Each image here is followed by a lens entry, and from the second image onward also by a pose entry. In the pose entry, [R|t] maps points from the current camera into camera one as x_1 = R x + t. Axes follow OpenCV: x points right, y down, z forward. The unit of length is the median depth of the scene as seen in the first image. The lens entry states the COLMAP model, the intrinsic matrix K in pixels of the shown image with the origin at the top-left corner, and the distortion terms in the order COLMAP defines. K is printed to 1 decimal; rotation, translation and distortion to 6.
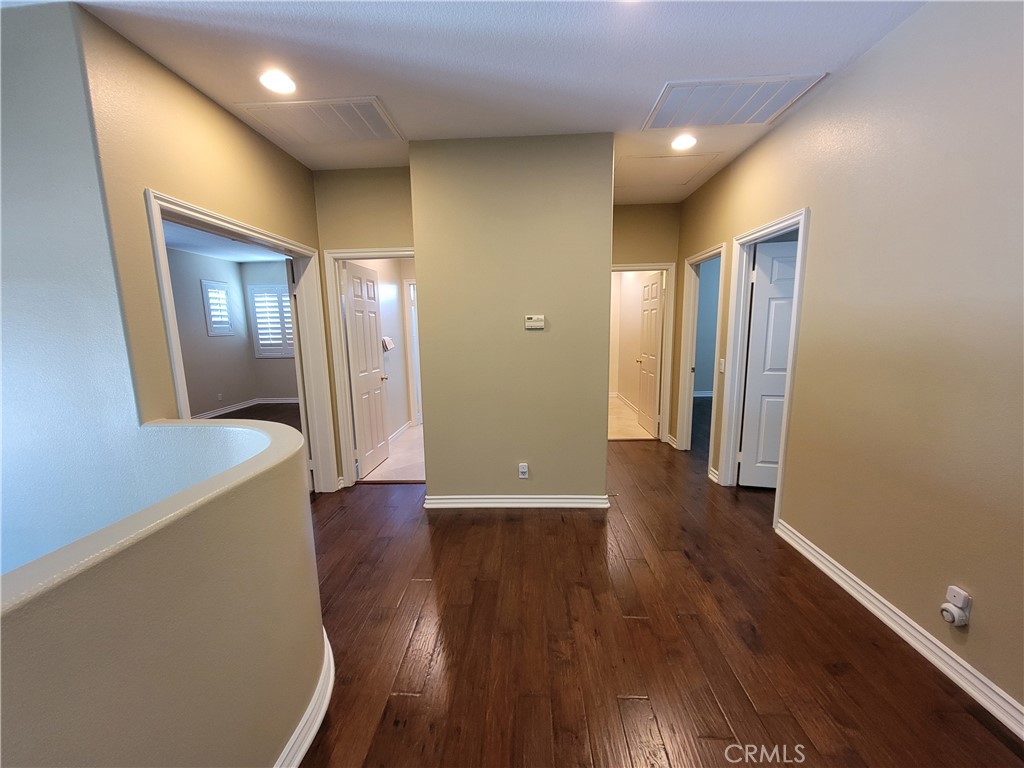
lens RADIAL K [[417.5, 0, 510.3], [0, 417.5, 391.9], [0, 0, 1]] dist [-0.001026, 0.000156]
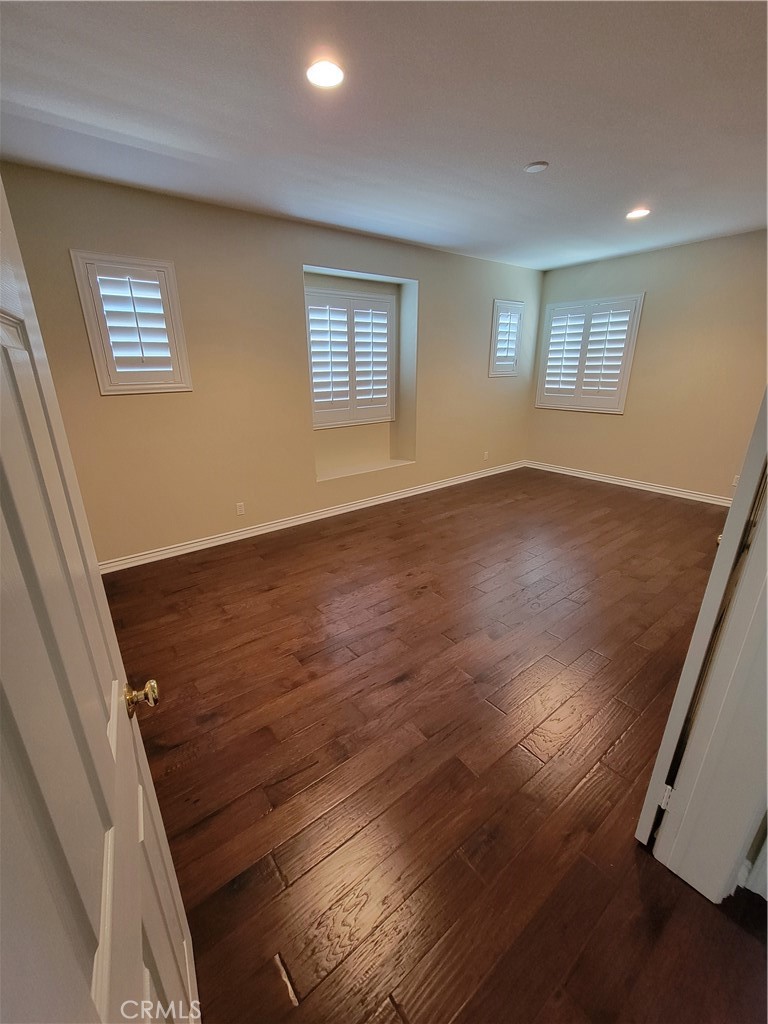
lens RADIAL K [[417.5, 0, 378.2], [0, 417.5, 511.9], [0, 0, 1]] dist [-0.001026, 0.000156]
pose [[0.643686, 0.262926, -0.718706, -0.207680], [-0.127096, 0.962815, 0.238400, -0.045131], [0.754662, -0.062110, 0.653167, 0.289411]]
